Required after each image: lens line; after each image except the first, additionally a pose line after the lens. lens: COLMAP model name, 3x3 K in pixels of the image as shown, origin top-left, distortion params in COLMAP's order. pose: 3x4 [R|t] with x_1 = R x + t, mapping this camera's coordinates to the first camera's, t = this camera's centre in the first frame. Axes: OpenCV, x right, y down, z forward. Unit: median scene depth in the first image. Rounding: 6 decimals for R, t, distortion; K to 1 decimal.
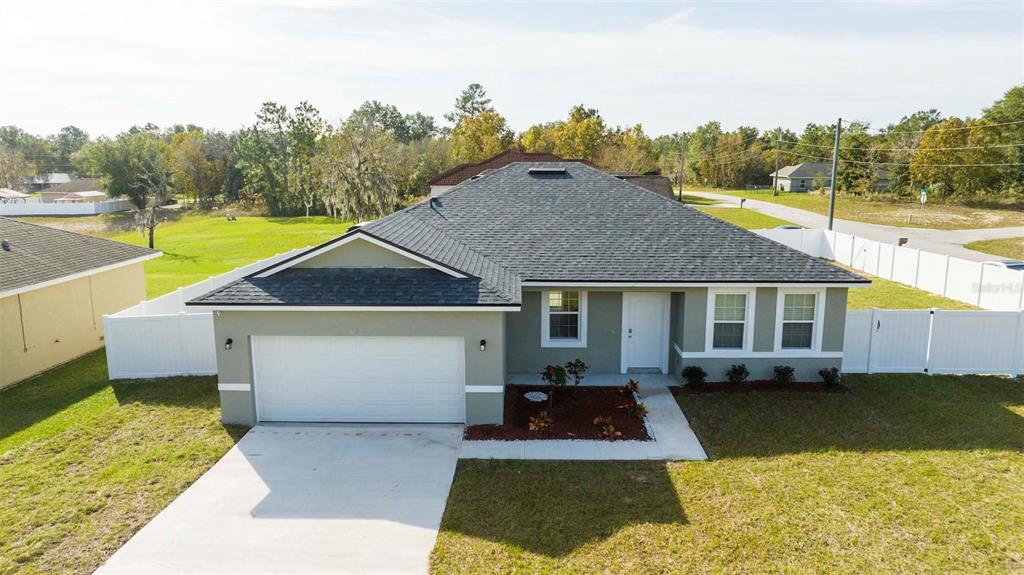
lens RADIAL K [[713.2, 0, 513.8], [0, 713.2, 282.5], [0, 0, 1]] dist [-0.020906, 0.007565]
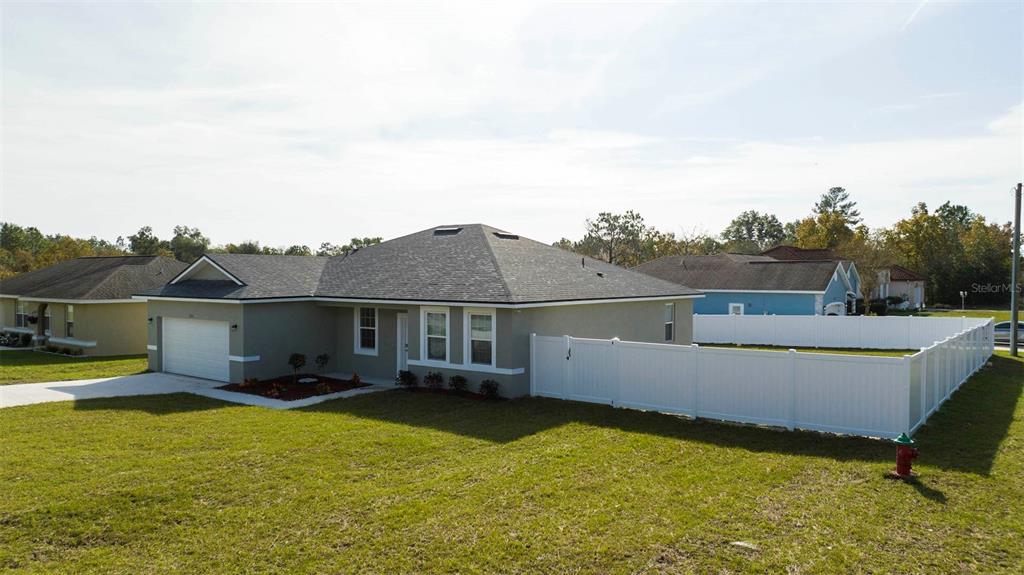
lens RADIAL K [[713.2, 0, 513.8], [0, 713.2, 282.5], [0, 0, 1]] dist [-0.020906, 0.007565]
pose [[0.821247, 0.010854, -0.570469, 1.241795], [-0.102590, 0.986334, -0.128922, 0.120879], [0.561274, 0.164401, 0.811138, 0.086823]]
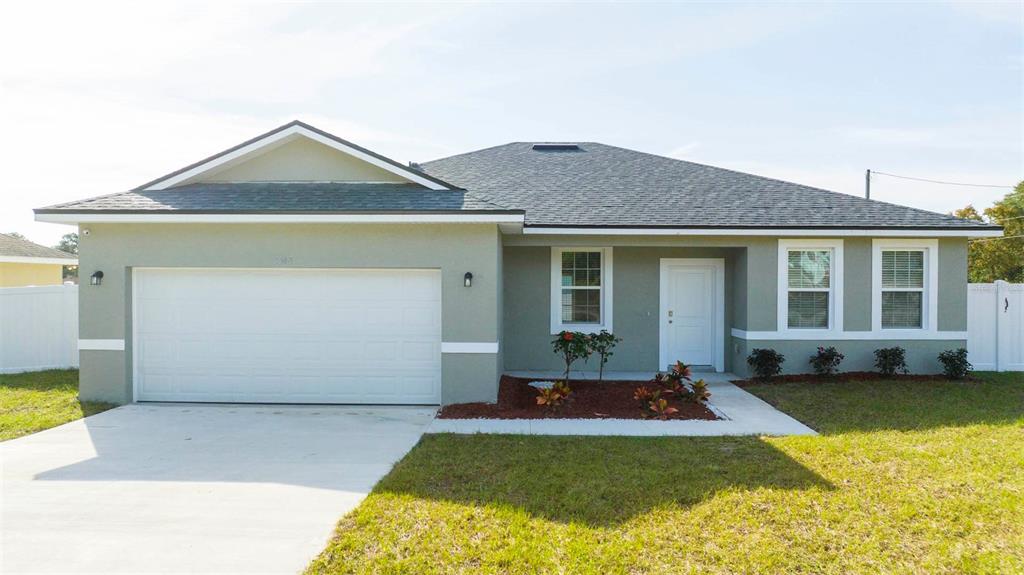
lens RADIAL K [[713.2, 0, 513.8], [0, 713.2, 282.5], [0, 0, 1]] dist [-0.020906, 0.007565]
pose [[0.999986, 0.005188, -0.000602, 0.000336], [-0.005215, 0.985471, -0.169761, 0.196048], [-0.000287, 0.169762, 0.985485, 0.315790]]
